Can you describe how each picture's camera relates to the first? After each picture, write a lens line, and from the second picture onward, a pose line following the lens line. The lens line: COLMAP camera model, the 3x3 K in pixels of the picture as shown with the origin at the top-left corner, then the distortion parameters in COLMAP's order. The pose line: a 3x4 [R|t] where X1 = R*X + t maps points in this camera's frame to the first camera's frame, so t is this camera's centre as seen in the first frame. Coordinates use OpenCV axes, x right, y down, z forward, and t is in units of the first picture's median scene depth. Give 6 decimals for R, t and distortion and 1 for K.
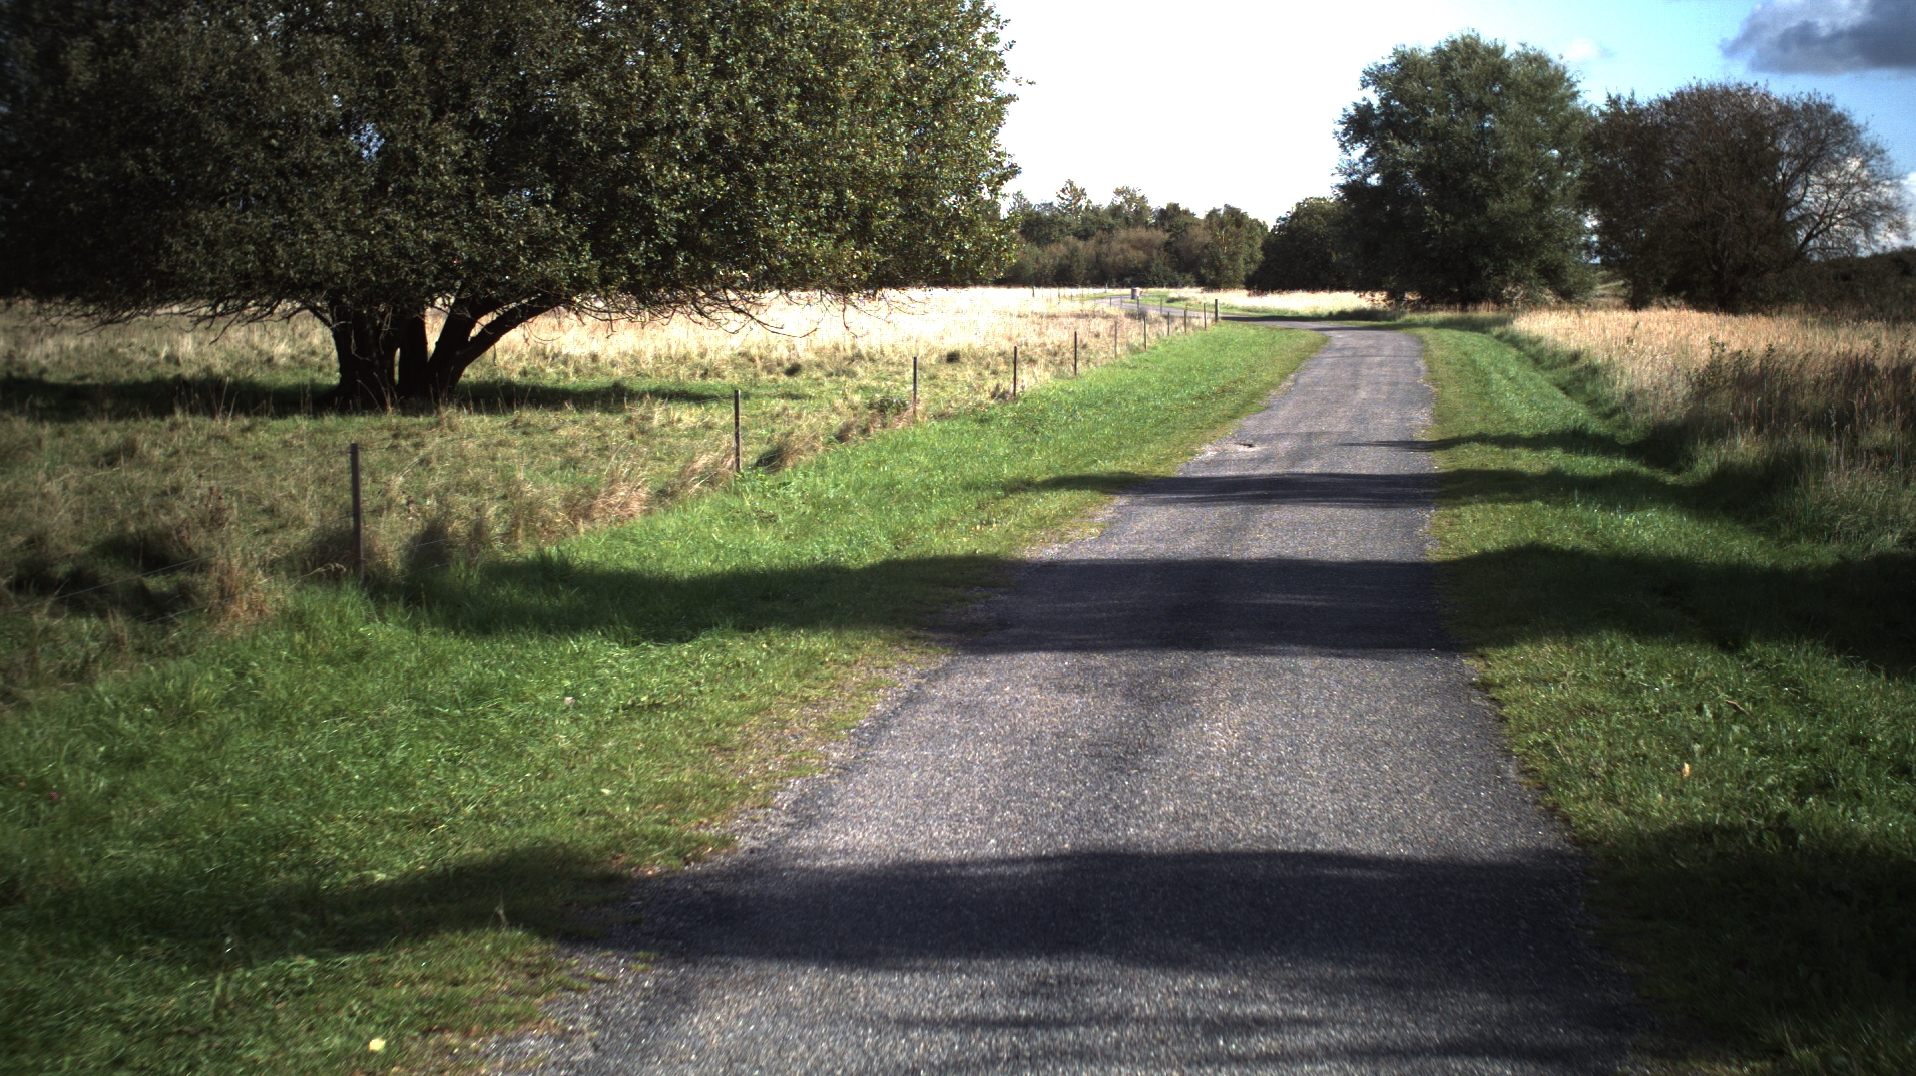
lens RADIAL K [[3836.6, 0, 958.0], [0, 3836.6, 538.0], [0, 0, 1]] dist [-0.287774, 0.454060]
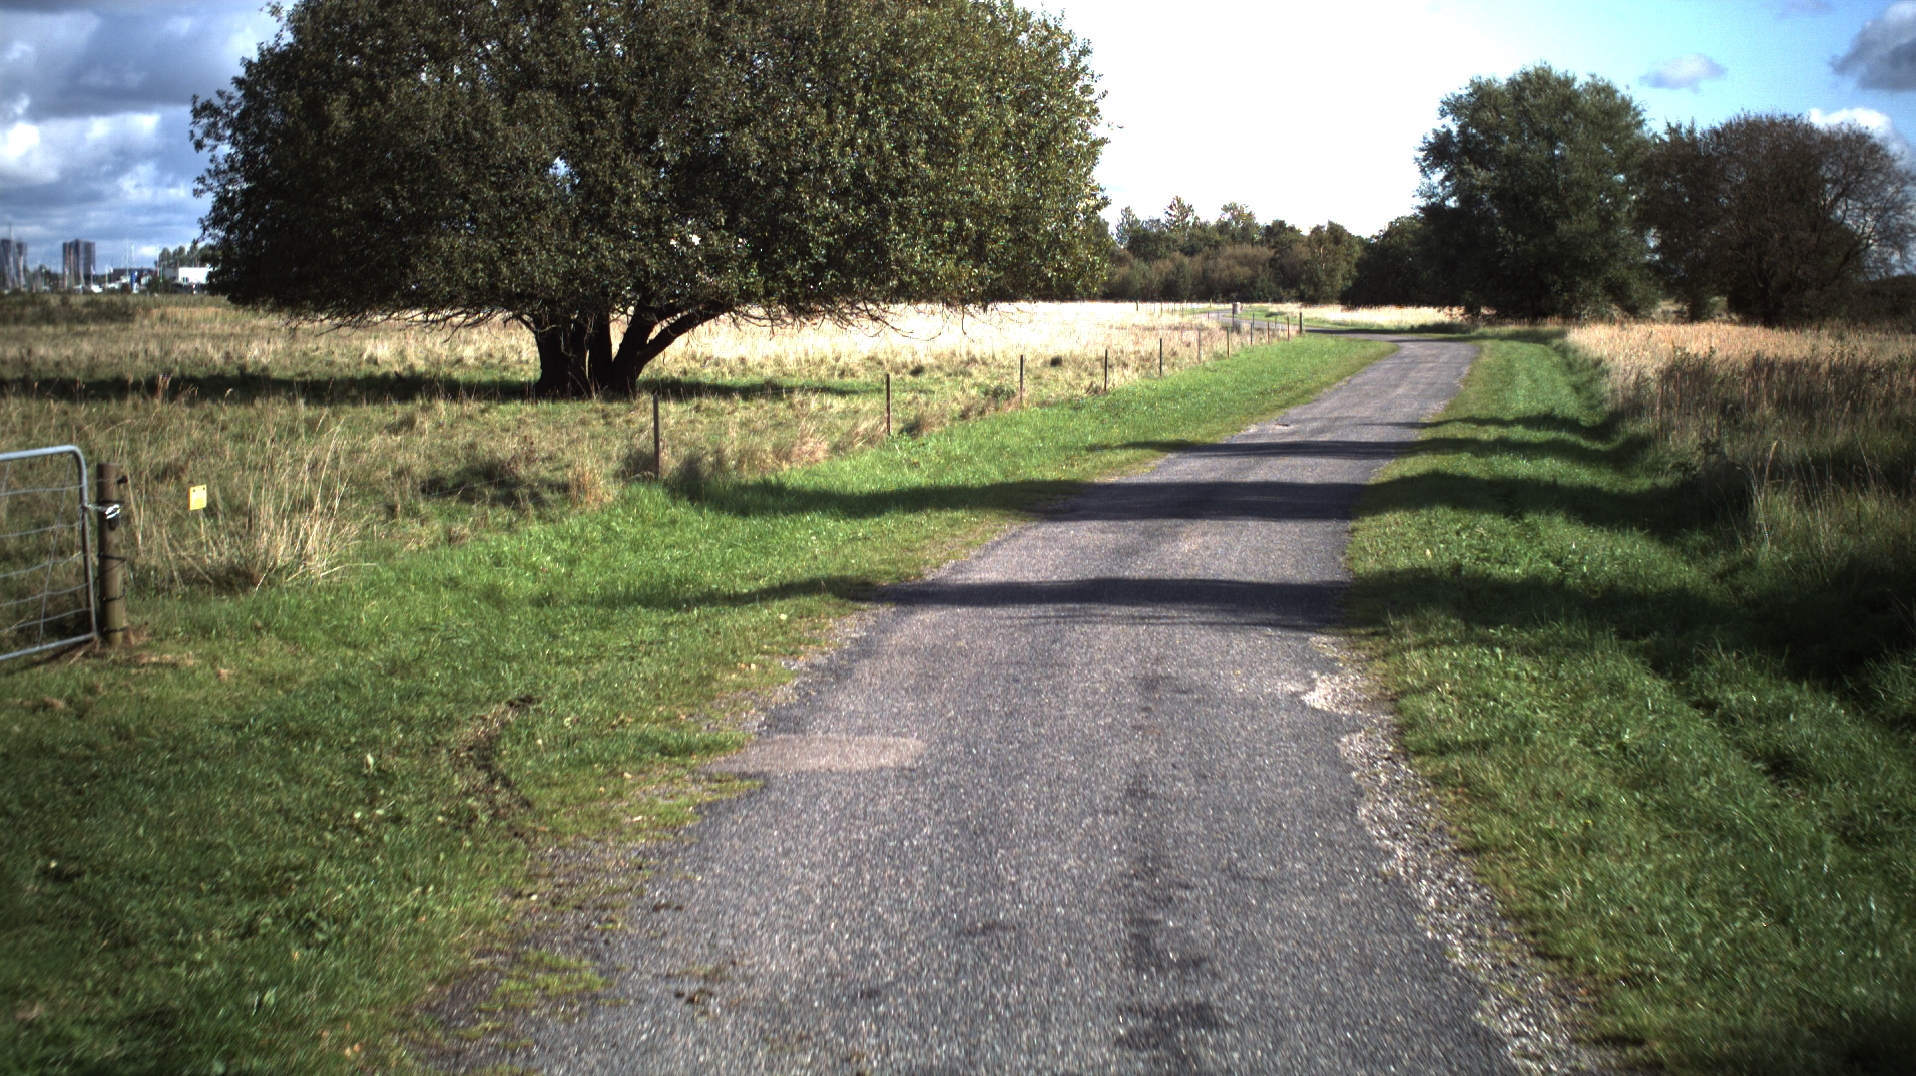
lens RADIAL K [[3836.6, 0, 958.0], [0, 3836.6, 538.0], [0, 0, 1]] dist [-0.287774, 0.454060]
pose [[0.999585, 0.004505, -0.028435, 0.002193], [-0.004614, 0.999982, -0.003763, 0.009770], [0.028418, 0.003892, 0.999589, -0.141092]]
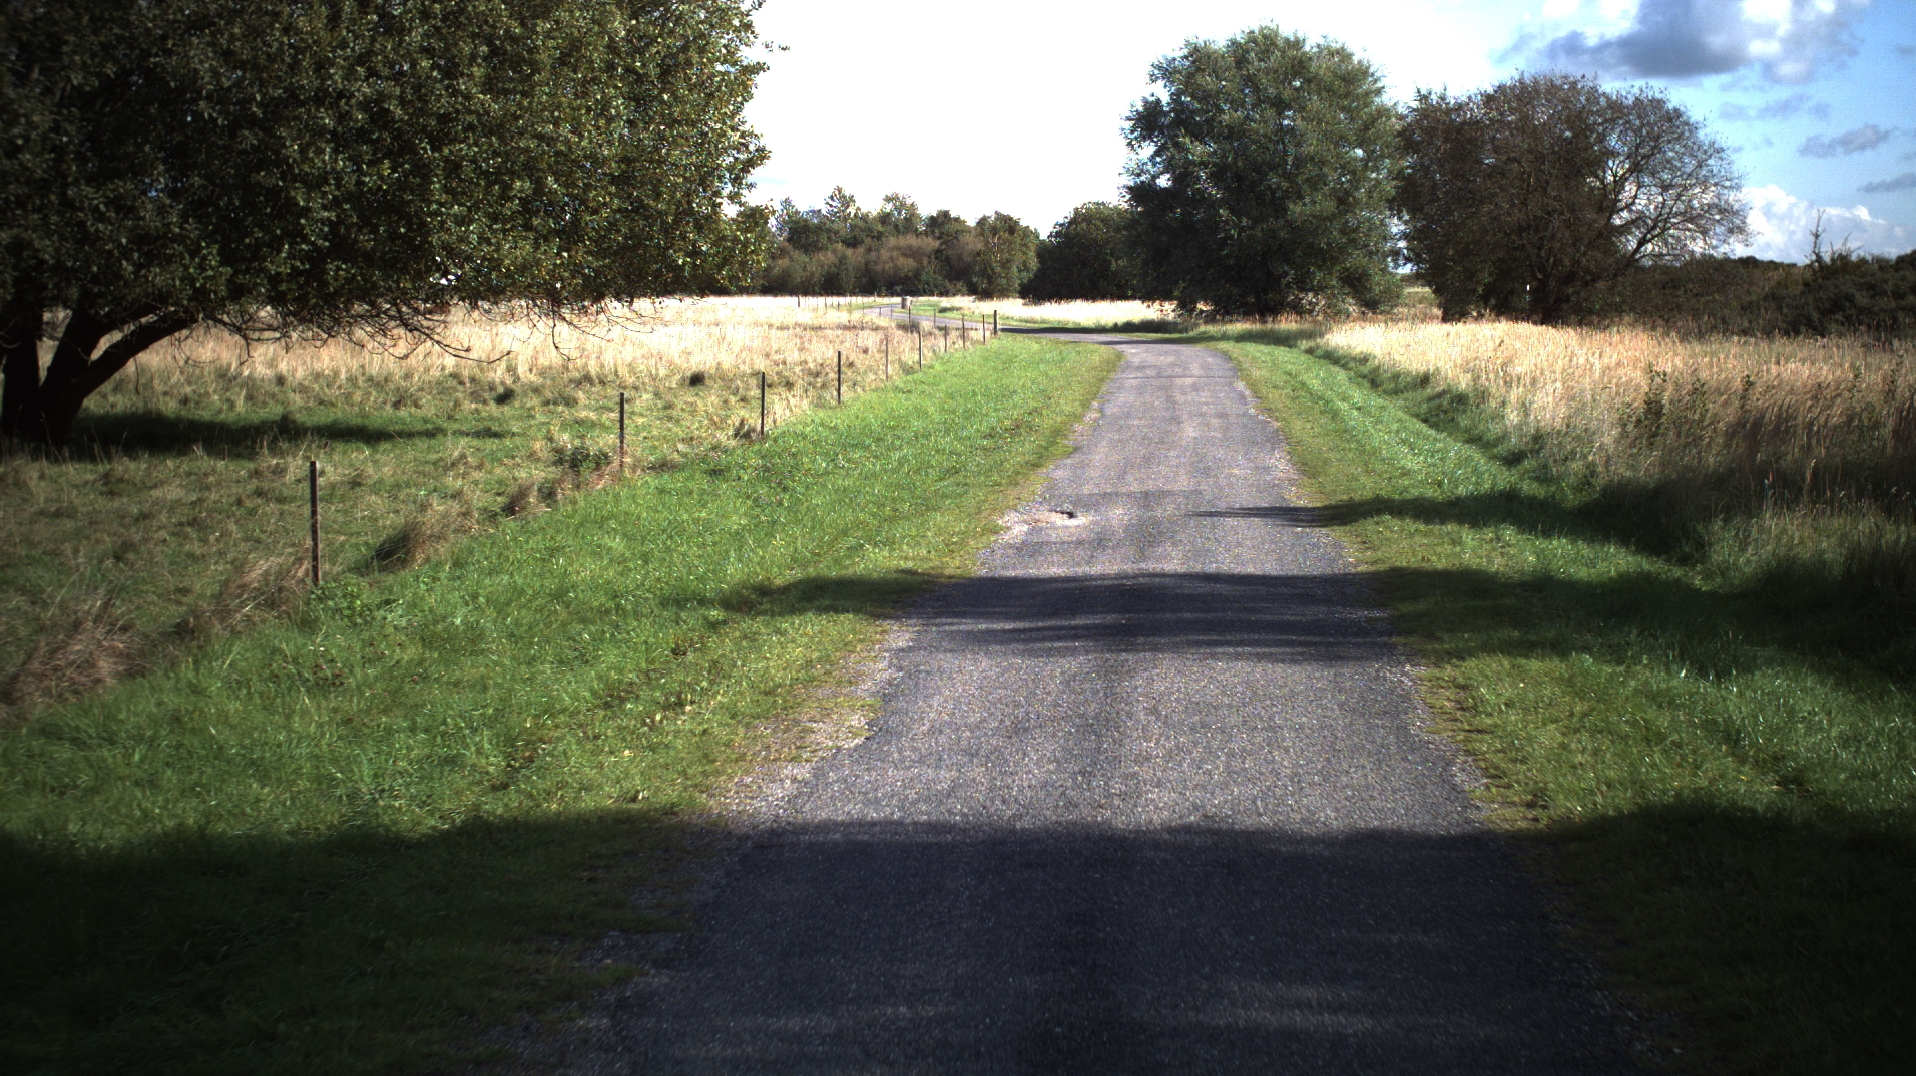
lens RADIAL K [[3836.6, 0, 958.0], [0, 3836.6, 538.0], [0, 0, 1]] dist [-0.287774, 0.454060]
pose [[0.998191, -0.001631, 0.060103, 0.005360], [0.001761, 0.999996, -0.002111, -0.009702], [-0.060099, 0.002213, 0.998190, 0.140063]]
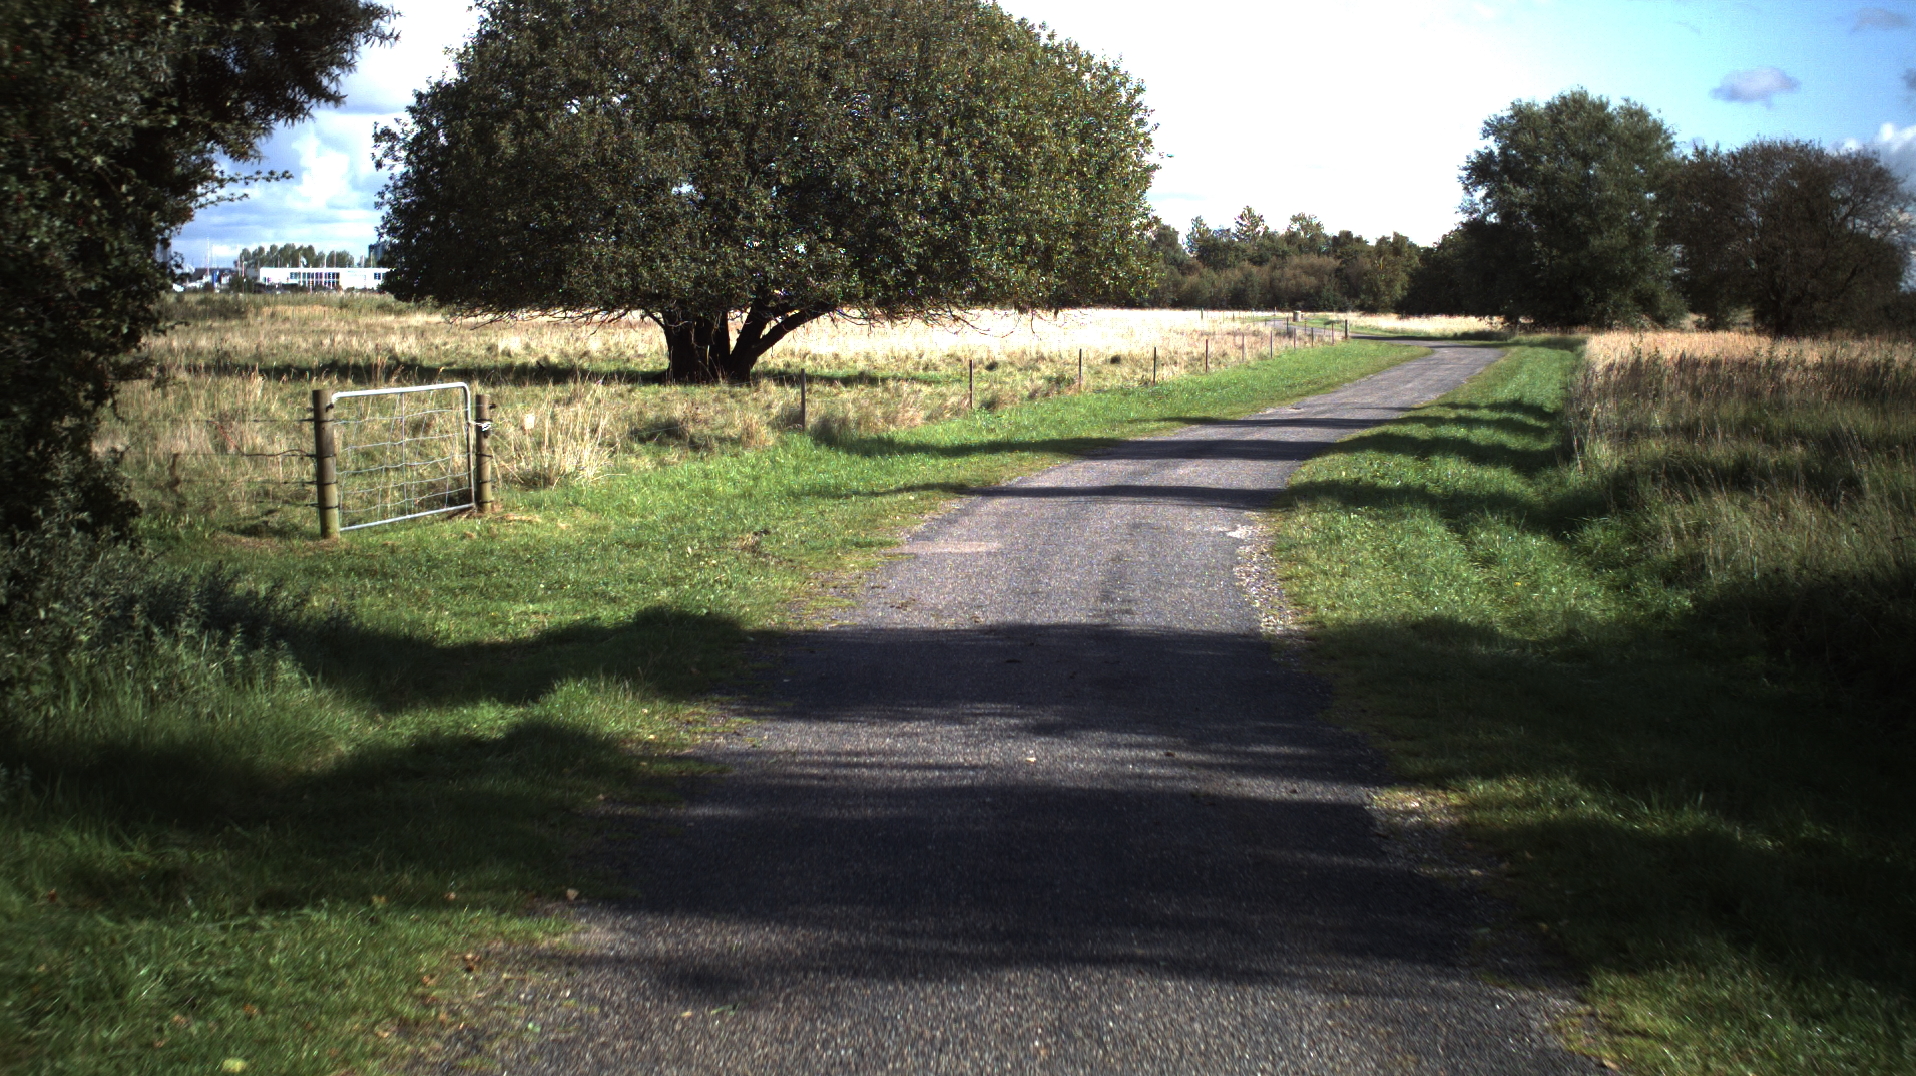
lens RADIAL K [[3836.6, 0, 958.0], [0, 3836.6, 538.0], [0, 0, 1]] dist [-0.287774, 0.454060]
pose [[0.998807, 0.014150, -0.046745, 0.006856], [-0.014415, 0.999882, -0.005323, 0.020000], [0.046664, 0.005991, 0.998893, -0.282008]]
